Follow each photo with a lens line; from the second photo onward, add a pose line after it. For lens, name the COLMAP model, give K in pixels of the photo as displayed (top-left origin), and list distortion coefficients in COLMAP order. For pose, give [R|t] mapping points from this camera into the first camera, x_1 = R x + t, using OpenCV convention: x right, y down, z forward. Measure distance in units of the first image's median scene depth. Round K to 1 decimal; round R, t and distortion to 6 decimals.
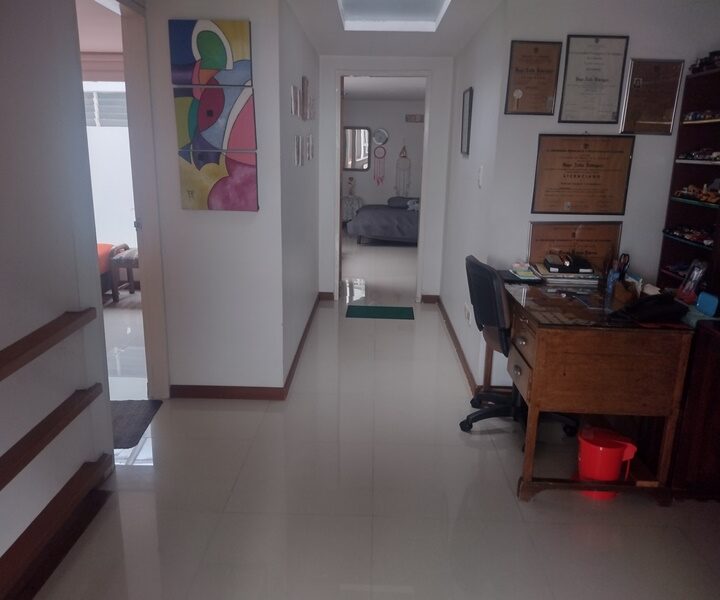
lens RADIAL K [[600.6, 0, 368.1], [0, 600.6, 299.2], [0, 0, 1]] dist [0.120626, -0.222159]
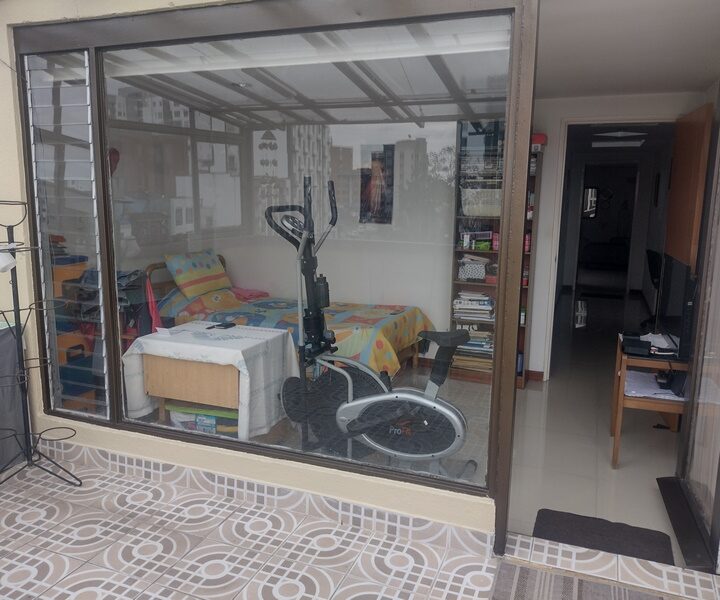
lens RADIAL K [[600.6, 0, 368.1], [0, 600.6, 299.2], [0, 0, 1]] dist [0.120626, -0.222159]
pose [[0.940737, 0.045692, -0.336045, -0.019132], [-0.074403, 0.994549, -0.073056, 0.166375], [0.330875, 0.093729, 0.939008, -0.684362]]
